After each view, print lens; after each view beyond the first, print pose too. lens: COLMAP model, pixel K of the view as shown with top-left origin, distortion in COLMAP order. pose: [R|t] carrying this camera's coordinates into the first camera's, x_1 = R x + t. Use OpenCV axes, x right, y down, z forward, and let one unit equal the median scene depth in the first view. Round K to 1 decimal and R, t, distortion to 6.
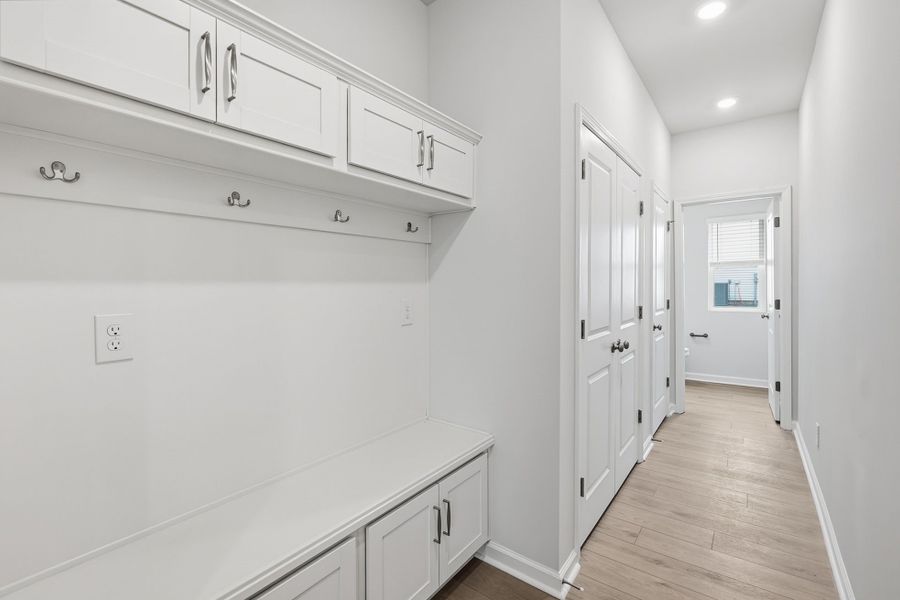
lens RADIAL K [[390.2, 0, 448.5], [0, 390.2, 294.9], [0, 0, 1]] dist [-0.002615, -0.000160]
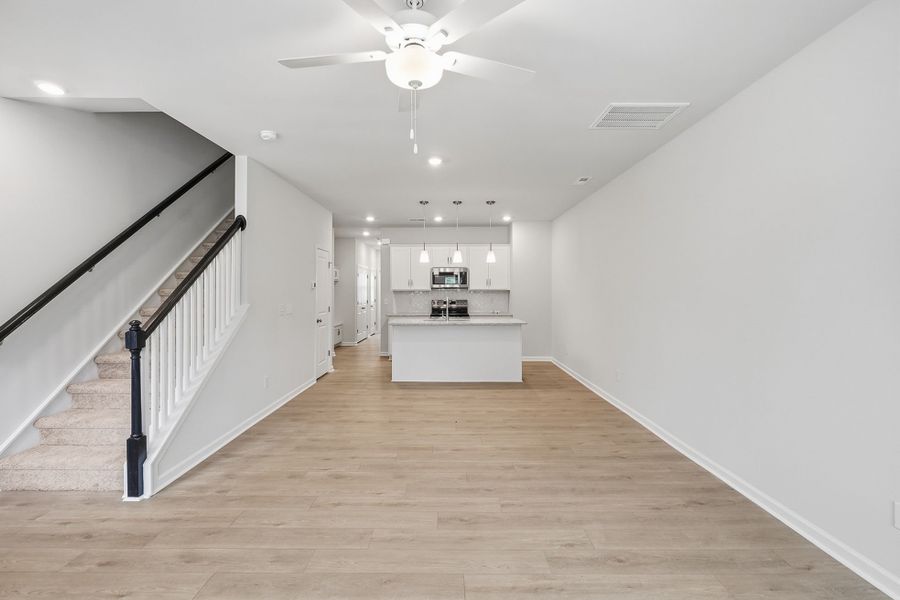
lens RADIAL K [[390.2, 0, 448.5], [0, 390.2, 294.9], [0, 0, 1]] dist [-0.002615, -0.000160]
pose [[0.793333, 0.000350, 0.608788, -1.796799], [0.011770, 0.999804, -0.015913, 0.064215], [-0.608675, 0.019789, 0.793173, -3.740004]]
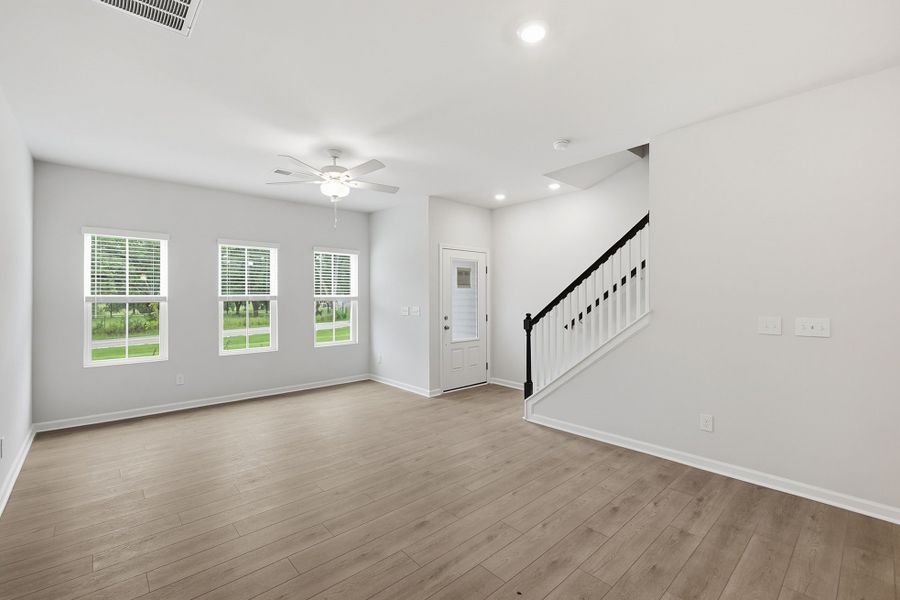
lens RADIAL K [[390.2, 0, 448.5], [0, 390.2, 294.9], [0, 0, 1]] dist [-0.002615, -0.000160]
pose [[-0.179751, 0.000453, -0.983712, 0.328479], [-0.020819, 0.999774, 0.004264, 0.017465], [0.983492, 0.021246, -0.179701, -2.183198]]
